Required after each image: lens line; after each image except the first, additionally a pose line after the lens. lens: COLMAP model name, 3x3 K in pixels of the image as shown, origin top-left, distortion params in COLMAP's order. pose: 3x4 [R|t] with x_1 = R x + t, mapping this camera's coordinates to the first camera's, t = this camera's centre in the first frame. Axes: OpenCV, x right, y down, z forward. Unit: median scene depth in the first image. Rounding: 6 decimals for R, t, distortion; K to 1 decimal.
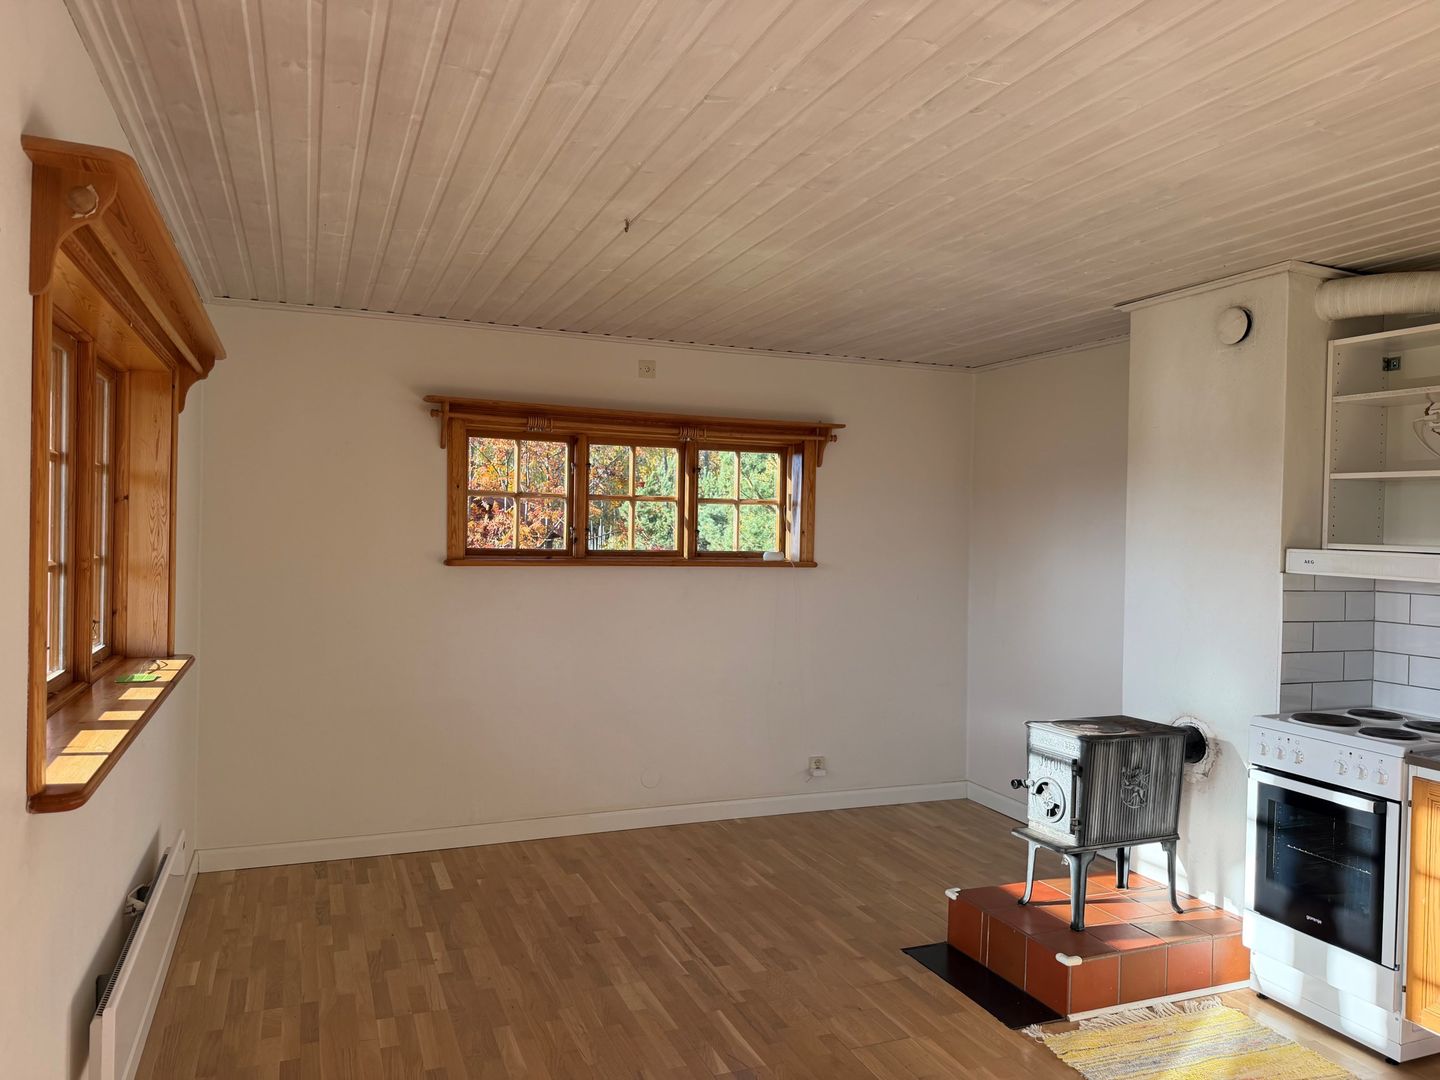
lens RADIAL K [[1037.3, 0, 764.6], [0, 1037.3, 542.9], [0, 0, 1]] dist [0.034074, 0.002707]
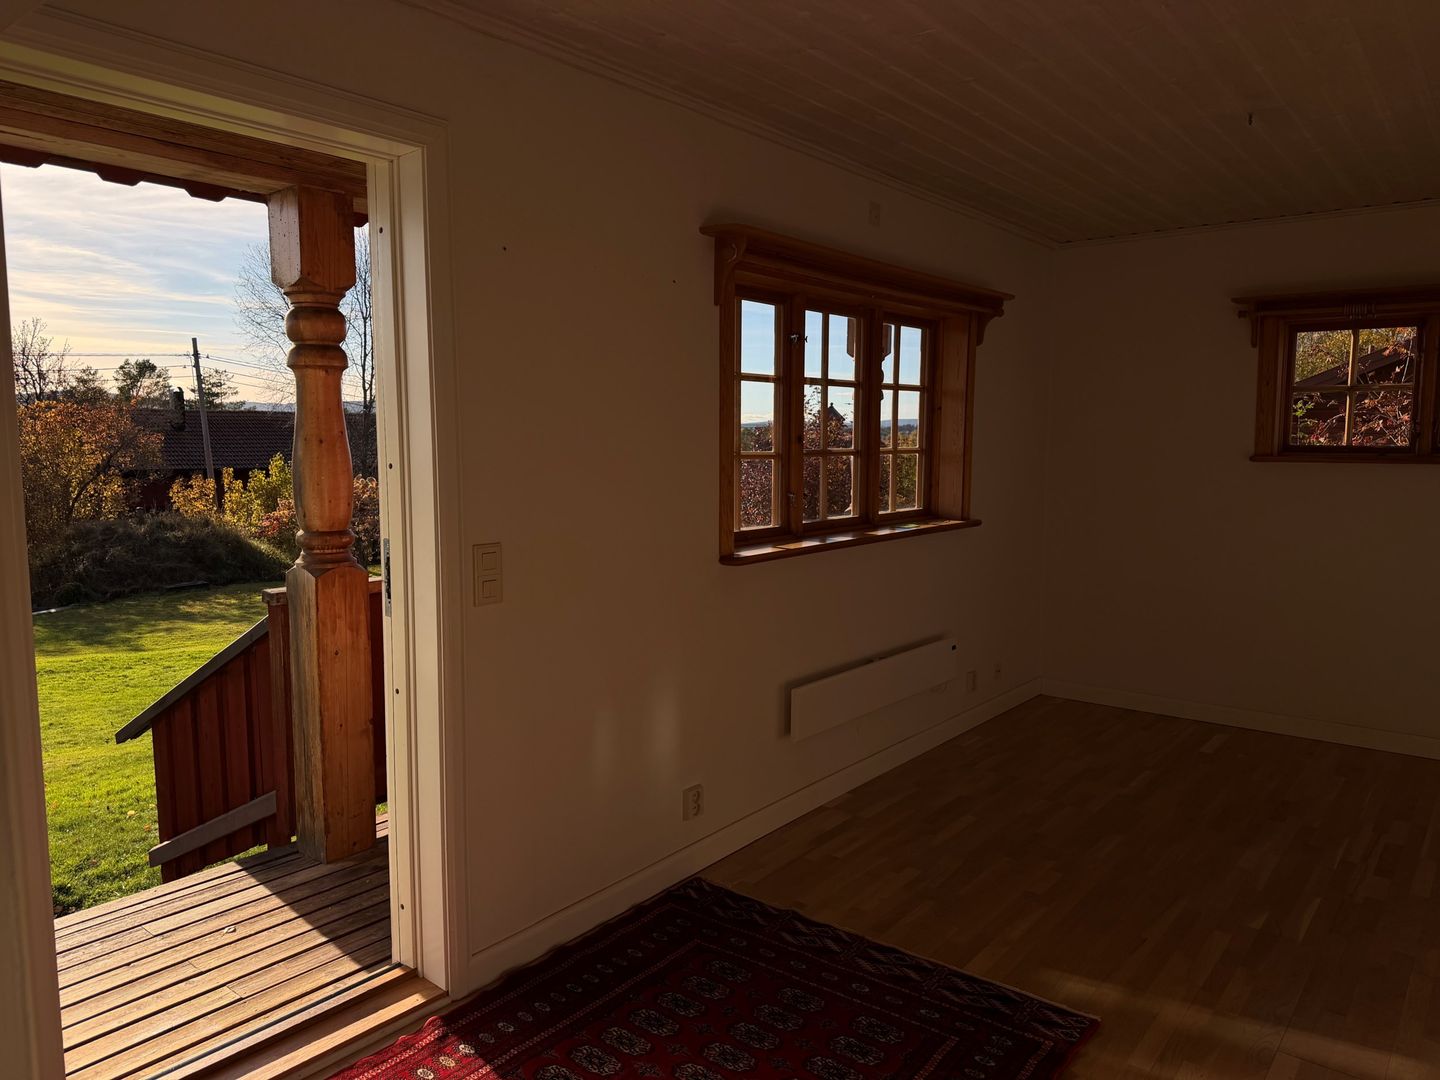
lens RADIAL K [[1061.2, 0, 720.0], [0, 1061.2, 540.0], [0, 0, 1]] dist [0.087483, 0.000298]
pose [[0.490454, 0.066619, -0.868917, 0.390184], [-0.002833, 0.997190, 0.074854, 0.020977], [0.871463, -0.034251, 0.489264, -0.000295]]
